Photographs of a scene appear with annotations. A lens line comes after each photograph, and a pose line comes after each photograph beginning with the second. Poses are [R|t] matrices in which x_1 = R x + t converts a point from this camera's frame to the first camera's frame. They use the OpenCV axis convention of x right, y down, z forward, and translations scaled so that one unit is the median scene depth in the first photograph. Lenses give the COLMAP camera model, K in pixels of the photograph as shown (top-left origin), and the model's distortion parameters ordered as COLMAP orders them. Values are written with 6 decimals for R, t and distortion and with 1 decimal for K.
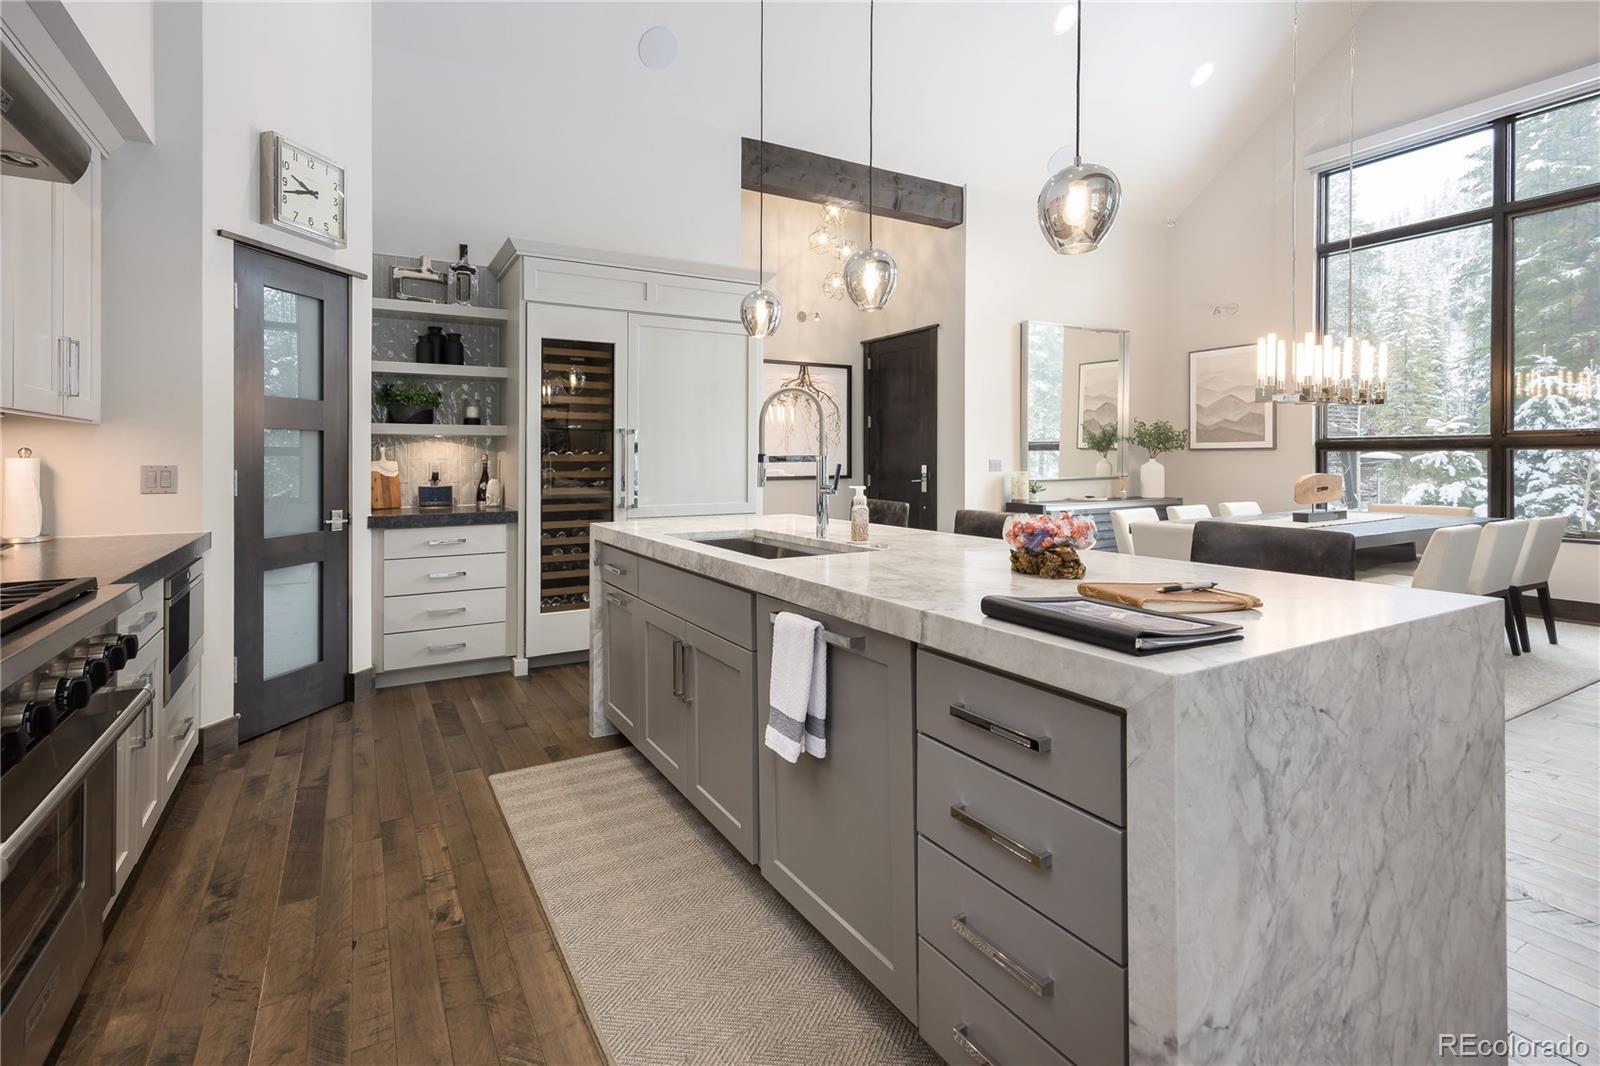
lens RADIAL K [[714.8, 0, 722.6], [0, 714.8, 460.1], [0, 0, 1]] dist [0.009206, 0.000787]
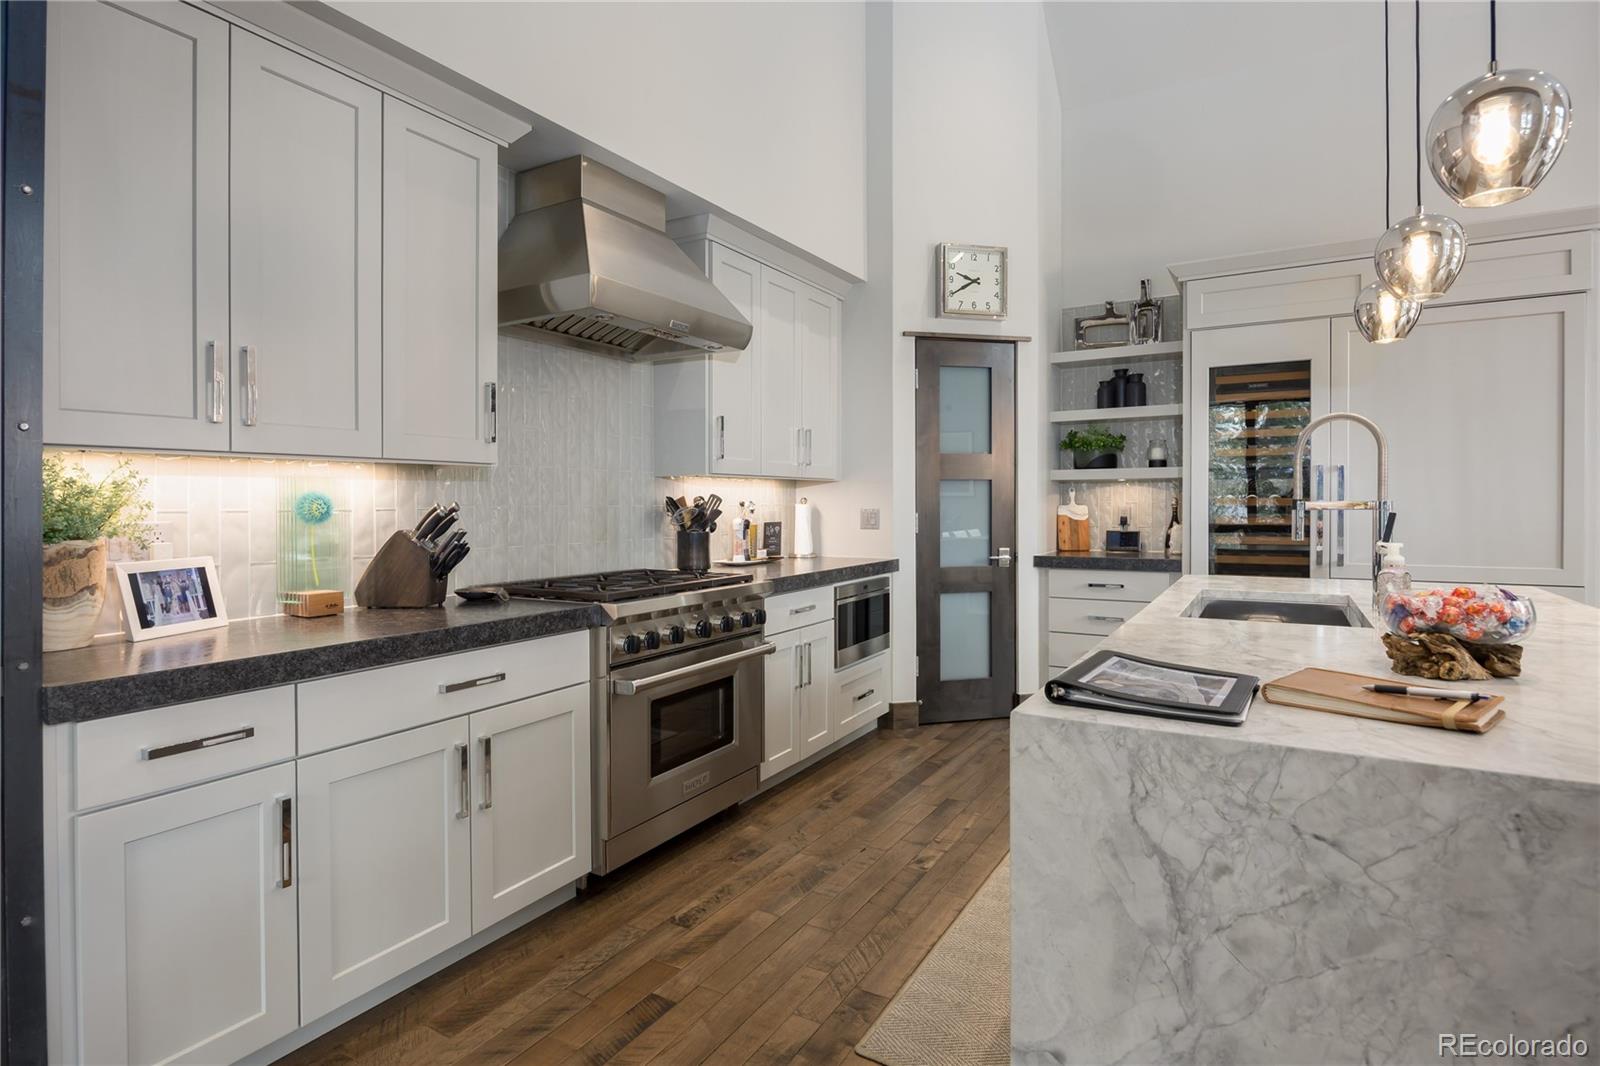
lens RADIAL K [[840.3, 0, 798.5], [0, 840.3, 502.3], [0, 0, 1]] dist [-0.003351, -0.000397]
pose [[0.527883, -0.001222, -0.849316, 0.452424], [0.004315, 0.999990, 0.001244, -0.007397], [0.849306, -0.004322, 0.527883, 0.012534]]
